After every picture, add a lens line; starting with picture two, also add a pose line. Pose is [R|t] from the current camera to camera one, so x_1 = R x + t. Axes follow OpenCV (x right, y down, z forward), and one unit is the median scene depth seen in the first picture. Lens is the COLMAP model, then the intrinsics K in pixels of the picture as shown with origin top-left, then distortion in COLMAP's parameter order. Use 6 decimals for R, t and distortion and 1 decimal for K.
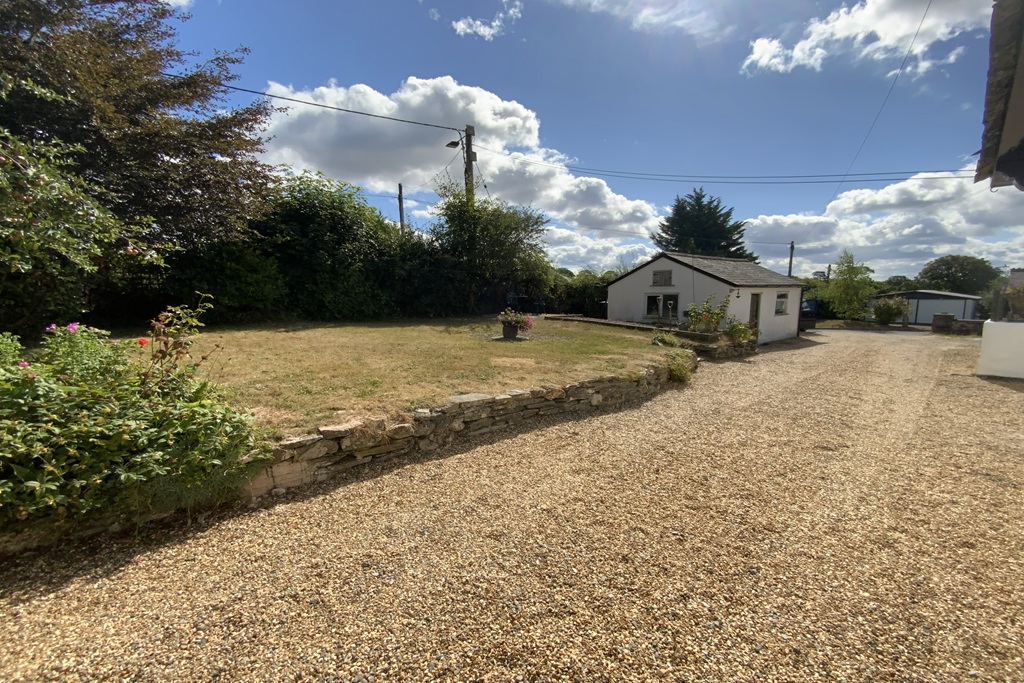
lens RADIAL K [[413.6, 0, 512.4], [0, 413.6, 335.4], [0, 0, 1]] dist [0.025700, -0.021098]
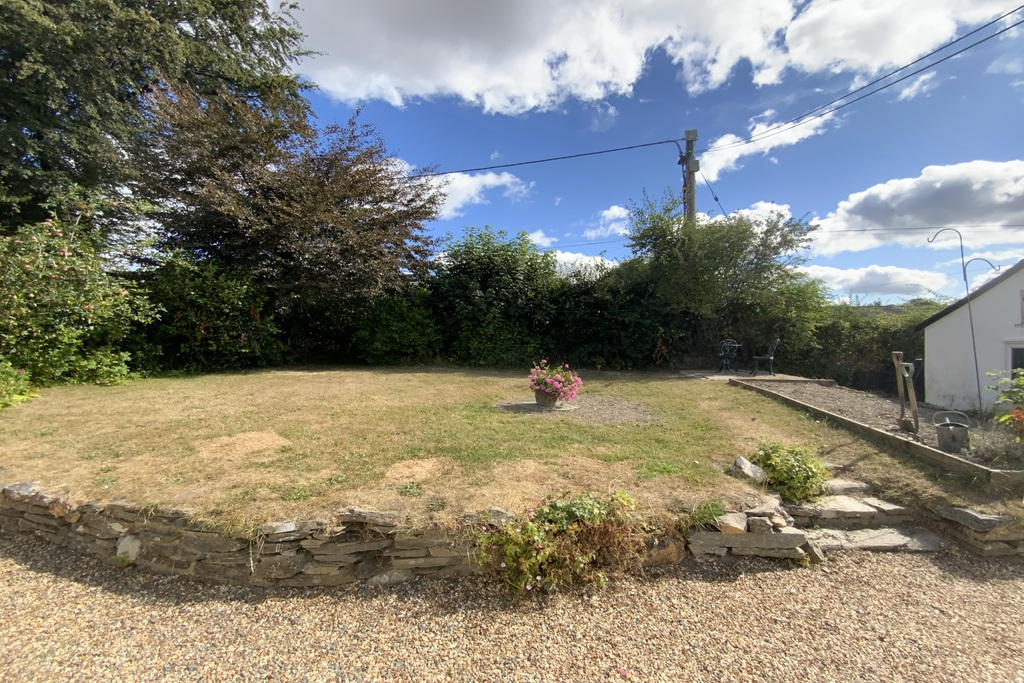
lens RADIAL K [[412.3, 0, 514.7], [0, 412.3, 344.1], [0, 0, 1]] dist [0.022791, -0.019451]
pose [[0.669918, 0.012510, -0.742330, 0.882422], [-0.083725, 0.994753, -0.058794, -0.100486], [0.737699, 0.101539, 0.667450, 0.984396]]
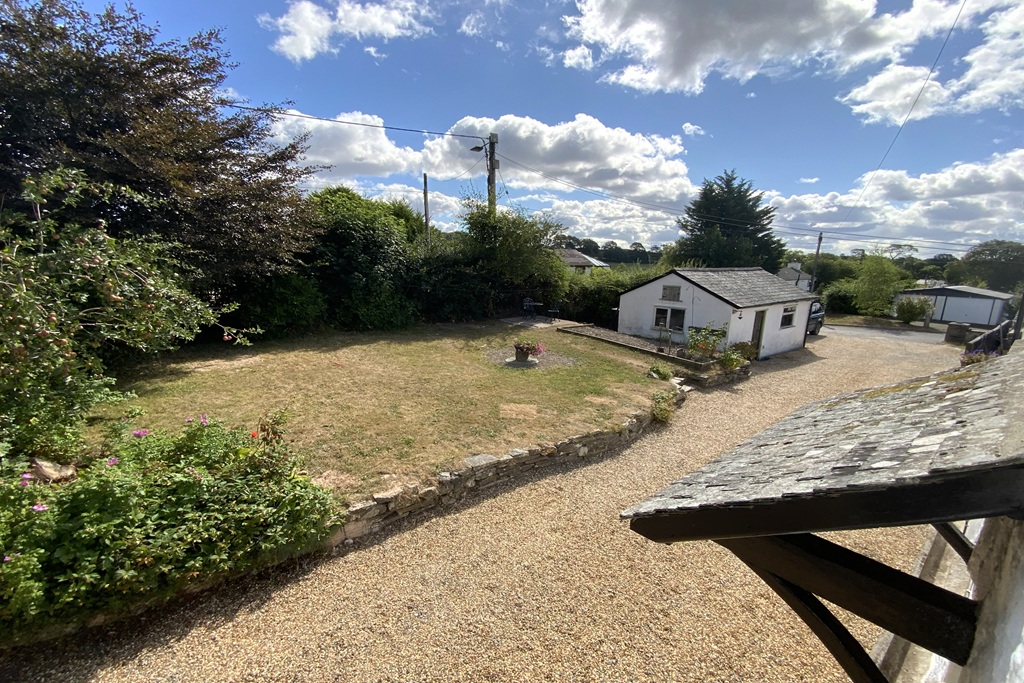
lens RADIAL K [[412.3, 0, 514.7], [0, 412.3, 344.1], [0, 0, 1]] dist [0.022791, -0.019451]
pose [[0.998534, 0.034007, -0.042104, 0.039484], [-0.030133, 0.995537, 0.089435, -0.271300], [0.044958, -0.088035, 0.995102, -0.218520]]
